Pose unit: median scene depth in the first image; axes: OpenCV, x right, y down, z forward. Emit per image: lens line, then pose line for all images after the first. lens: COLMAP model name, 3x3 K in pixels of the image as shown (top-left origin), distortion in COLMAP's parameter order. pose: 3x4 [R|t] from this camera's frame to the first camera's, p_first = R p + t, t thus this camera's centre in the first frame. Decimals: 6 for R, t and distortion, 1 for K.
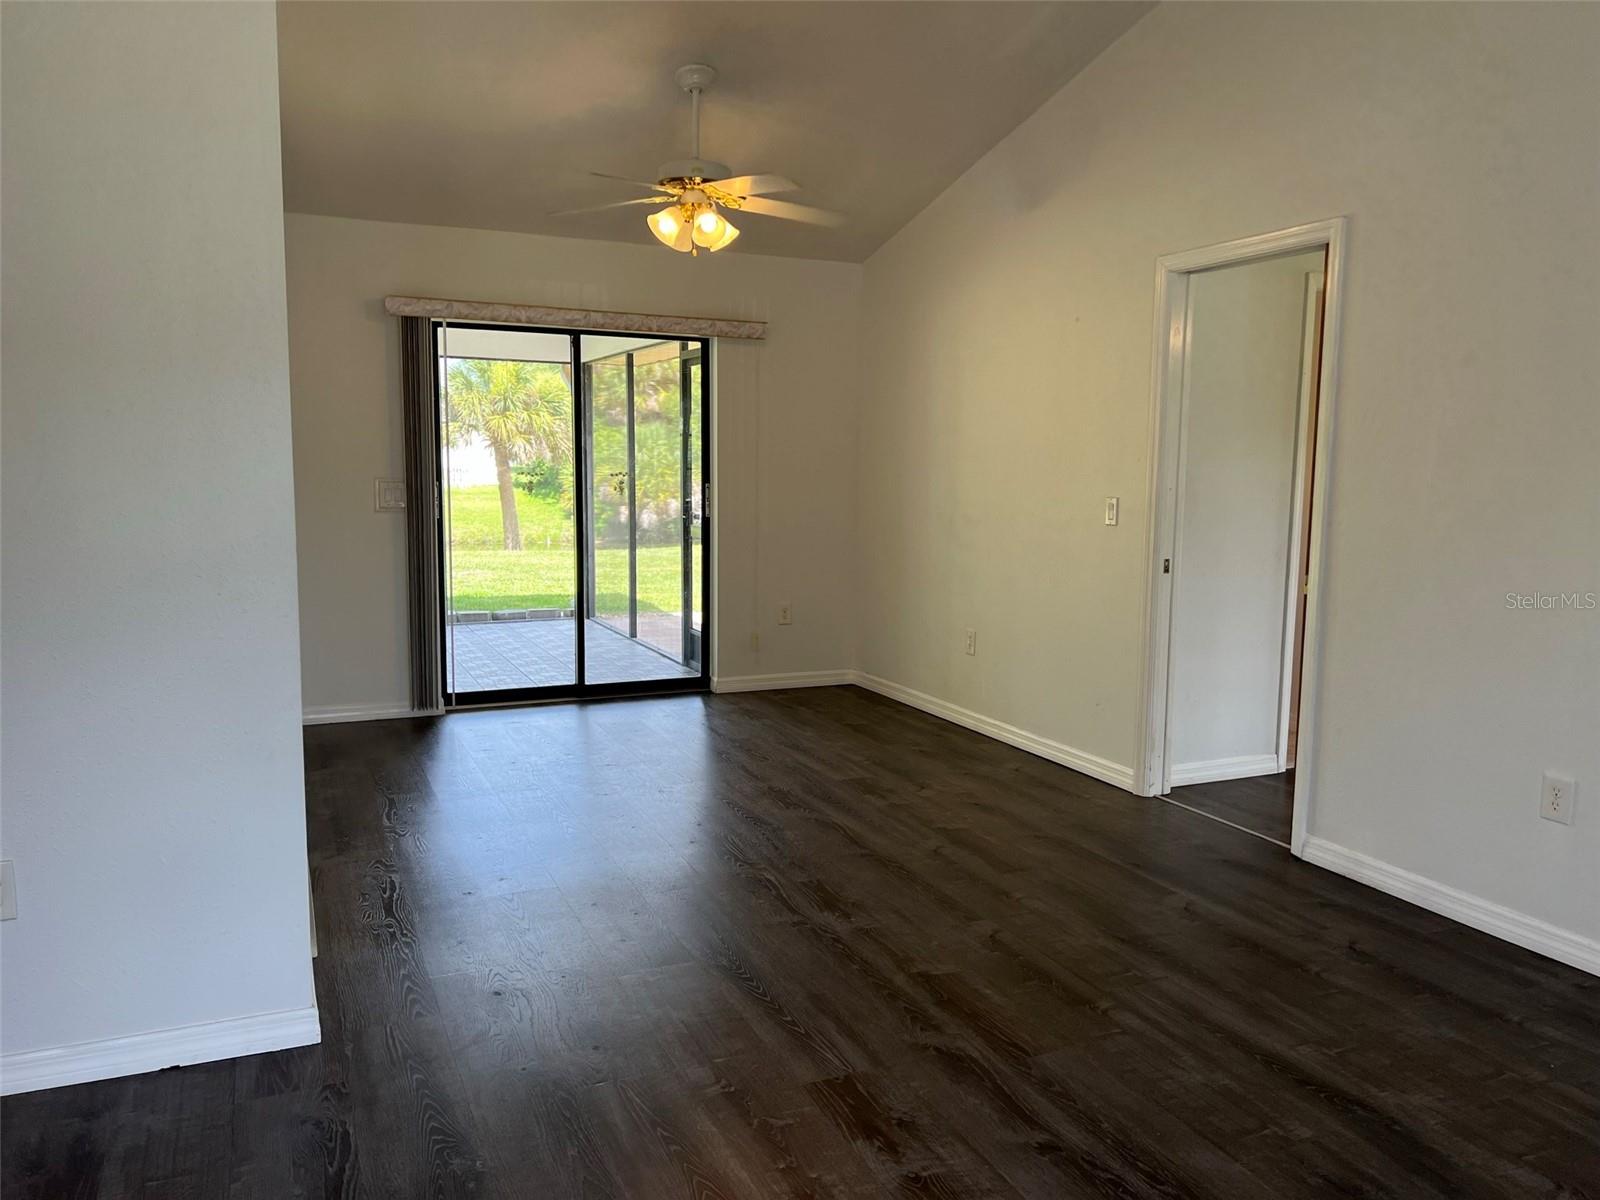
lens RADIAL K [[1194.6, 0, 807.9], [0, 1194.6, 592.7], [0, 0, 1]] dist [0.057545, -0.063668]
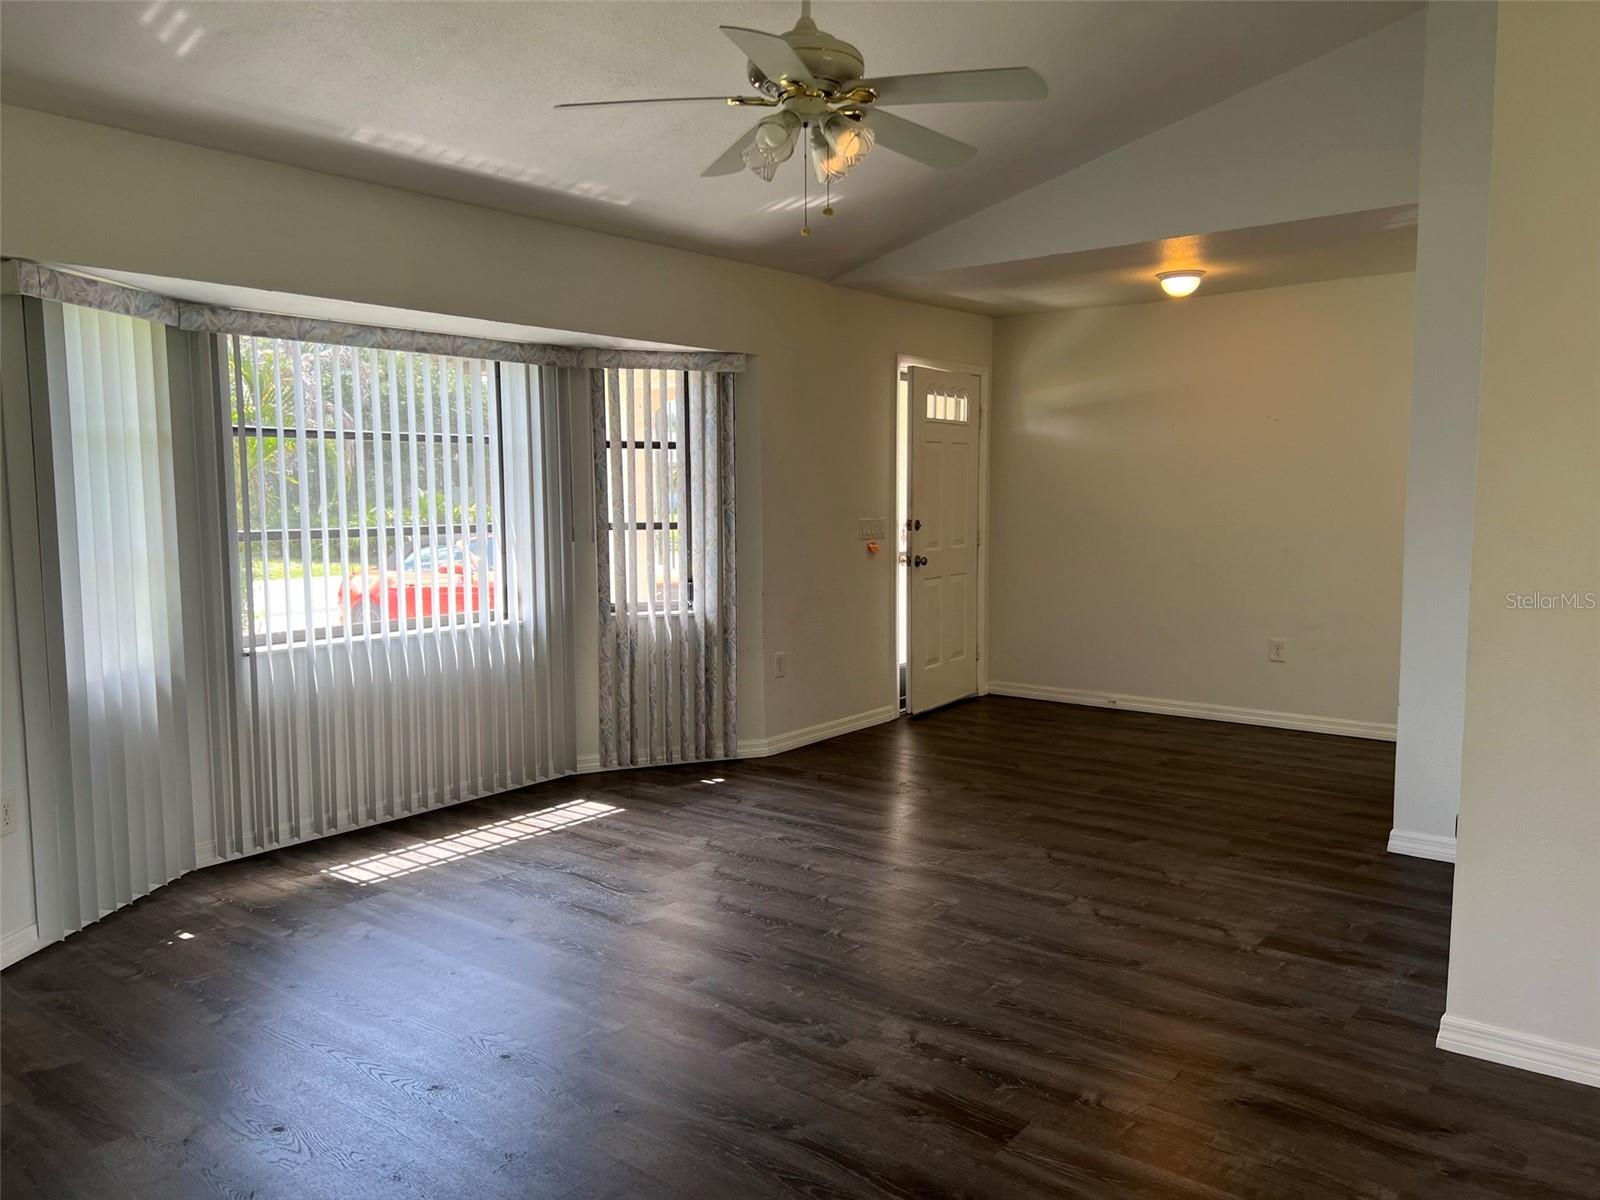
lens RADIAL K [[1194.6, 0, 807.0], [0, 1194.6, 604.9], [0, 0, 1]] dist [0.057545, -0.063668]
pose [[-0.883208, 0.040387, -0.467239, 0.485302], [-0.057457, 0.979461, 0.193272, -0.158547], [0.465448, 0.197546, -0.862748, 1.340004]]
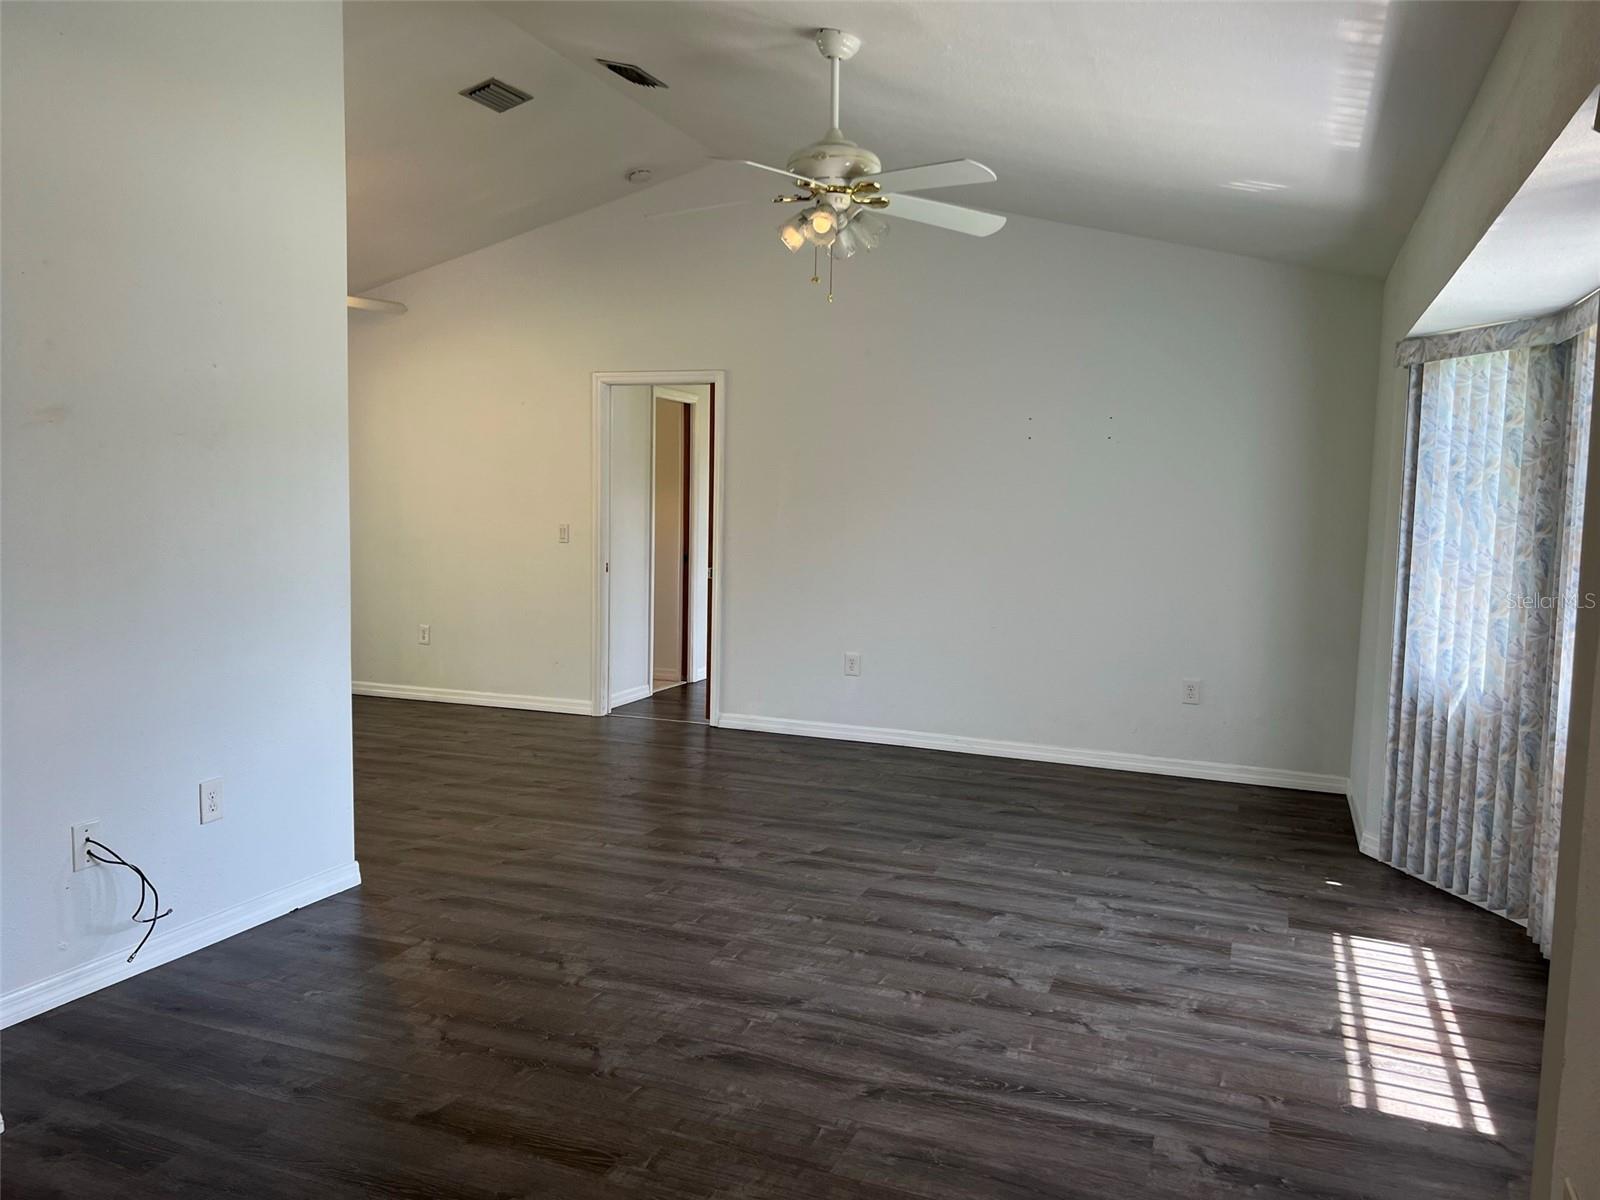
lens RADIAL K [[1194.6, 0, 802.9], [0, 1194.6, 600.0], [0, 0, 1]] dist [0.057545, -0.063668]
pose [[0.710869, -0.058390, 0.700897, -0.898243], [0.067738, 0.997599, 0.014406, 0.021277], [-0.700055, 0.037237, 0.713117, -0.434361]]
